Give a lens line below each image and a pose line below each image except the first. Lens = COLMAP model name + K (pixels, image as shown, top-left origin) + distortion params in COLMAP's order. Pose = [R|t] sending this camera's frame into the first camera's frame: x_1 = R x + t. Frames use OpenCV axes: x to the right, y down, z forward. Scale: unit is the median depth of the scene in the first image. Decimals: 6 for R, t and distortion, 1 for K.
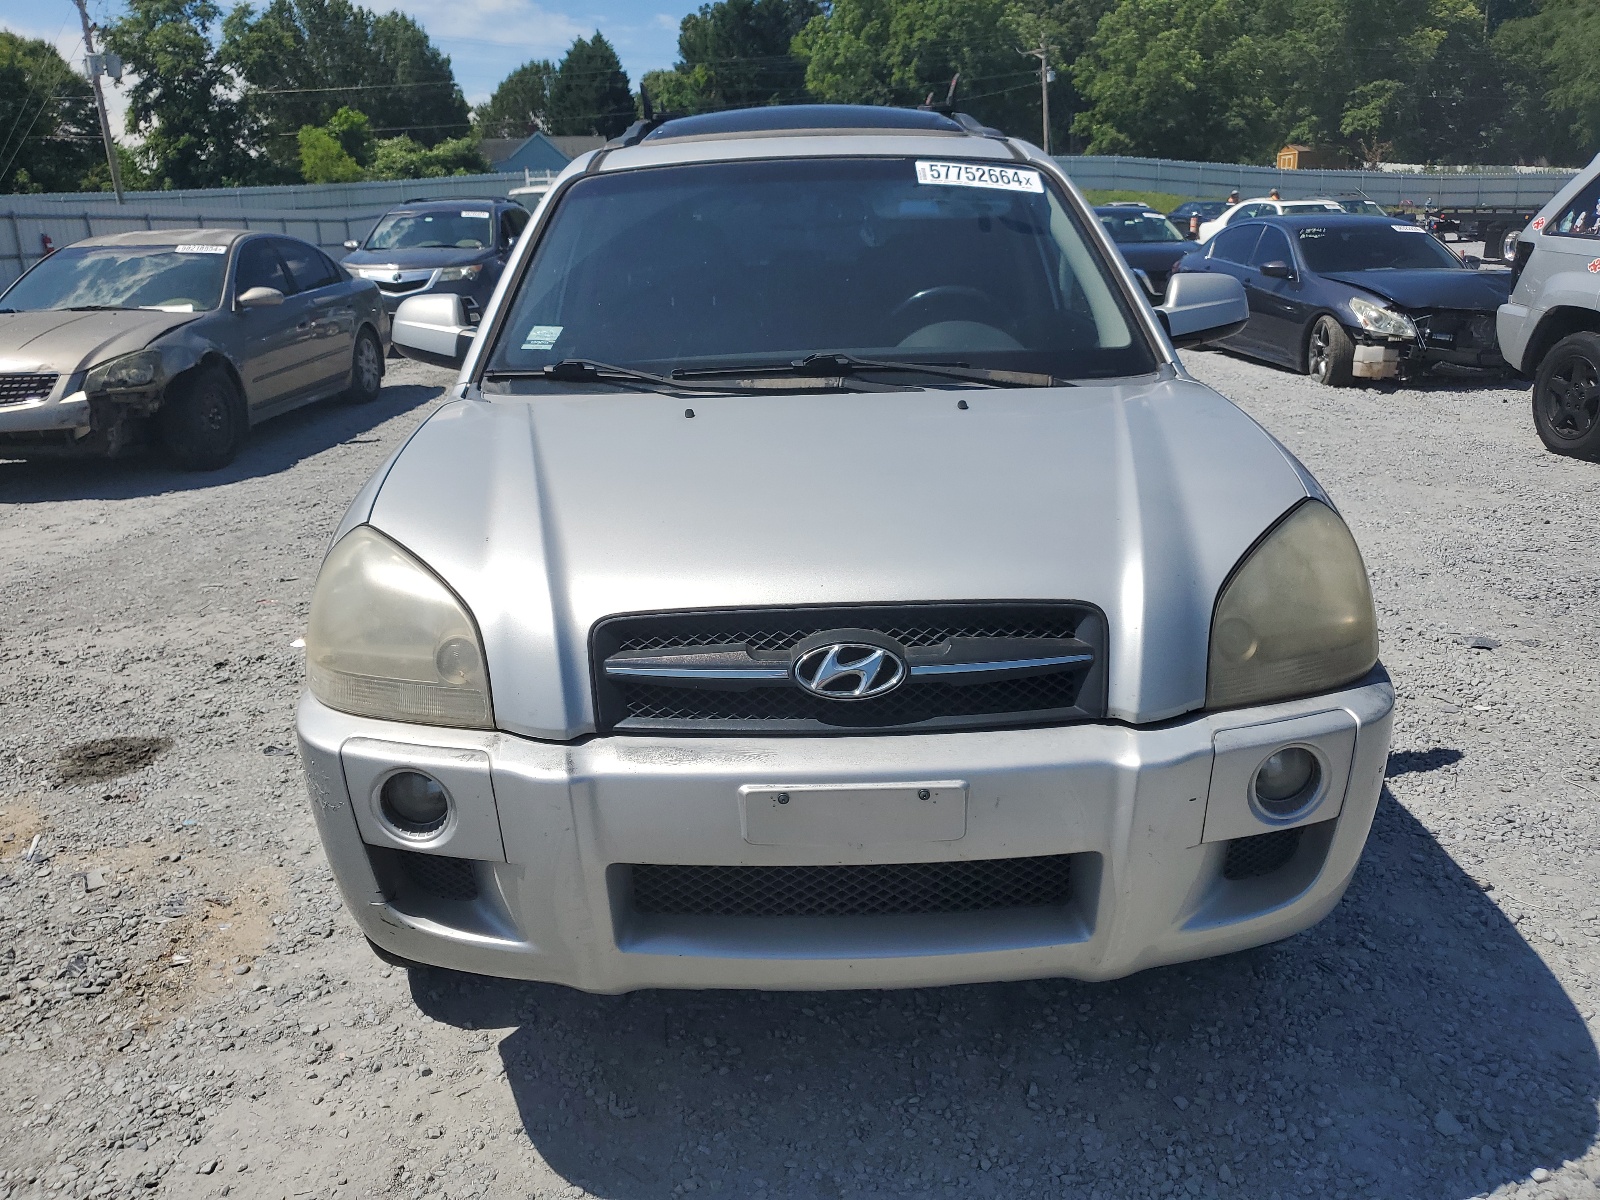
lens RADIAL K [[1237.6, 0, 797.6], [0, 1237.6, 594.0], [0, 0, 1]] dist [0.026435, -0.016621]
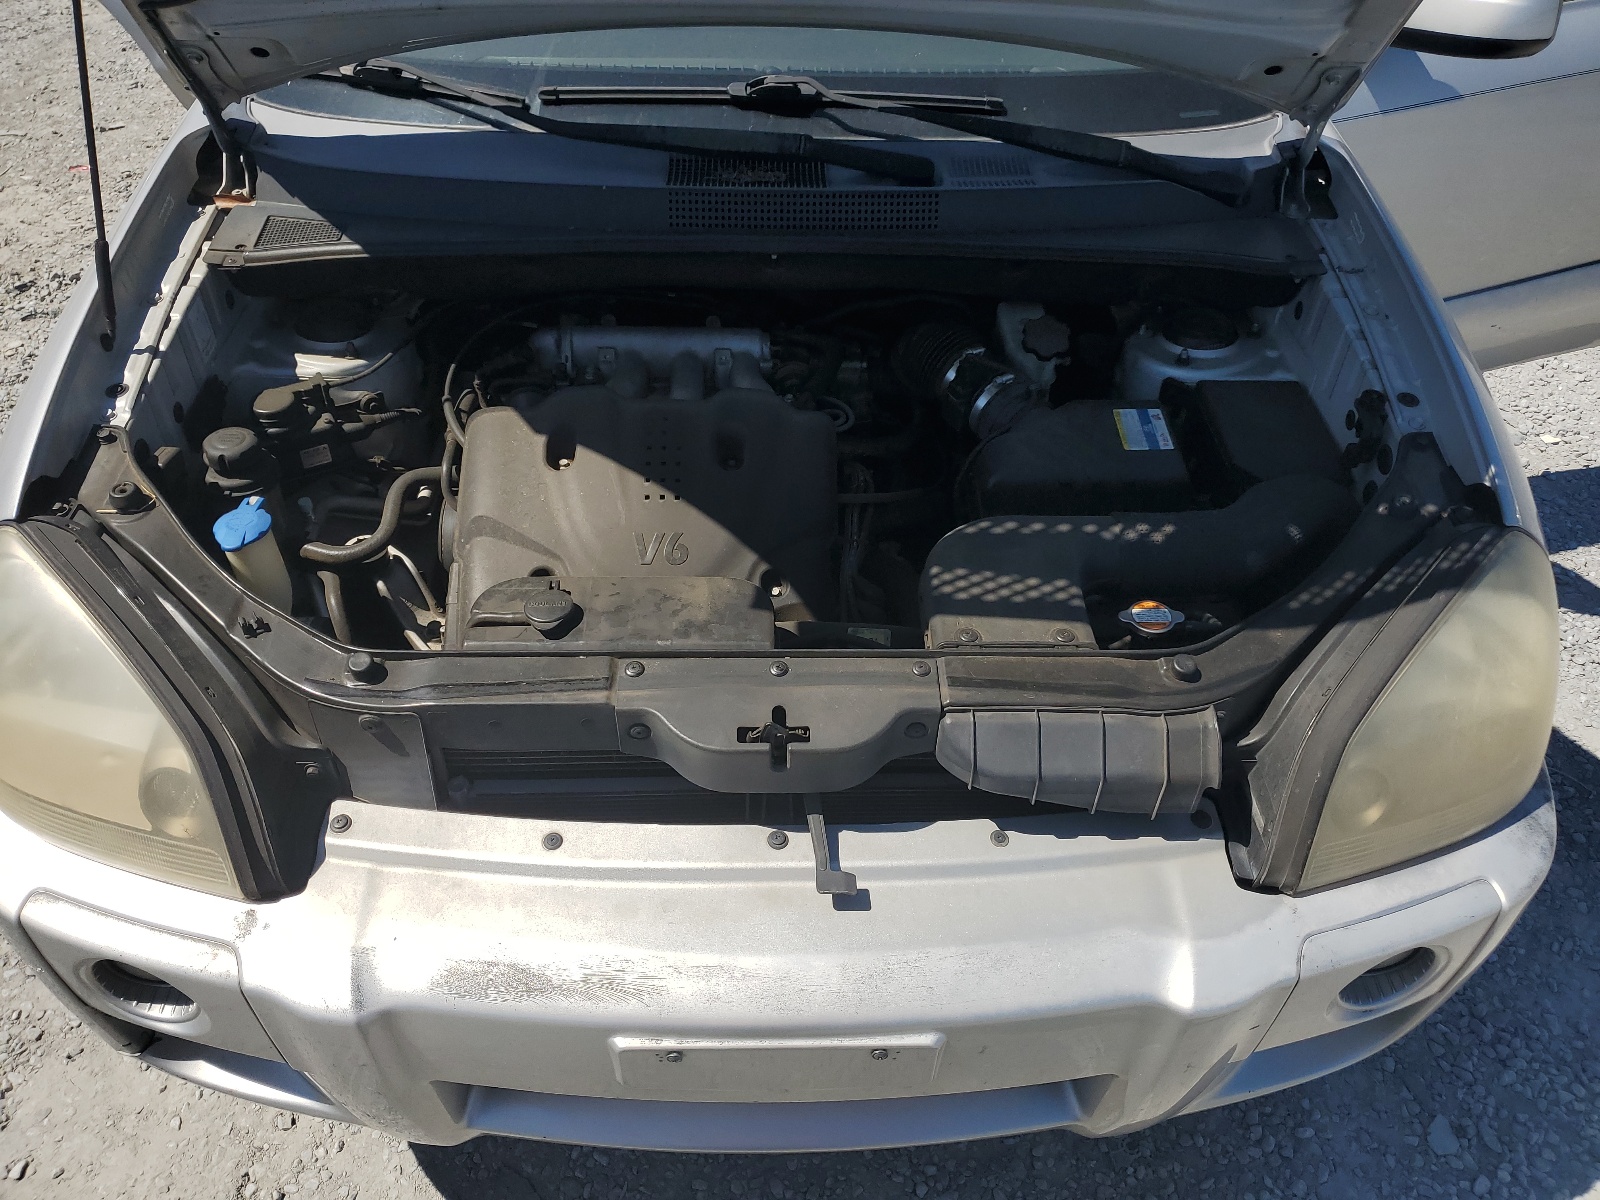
lens RADIAL K [[1237.6, 0, 805.2], [0, 1237.6, 602.4], [0, 0, 1]] dist [0.026435, -0.016621]
pose [[0.998558, 0.029196, 0.045048, 0.016907], [-0.045805, 0.901013, 0.431368, -0.278578], [-0.027995, -0.432809, 0.901051, 0.374883]]
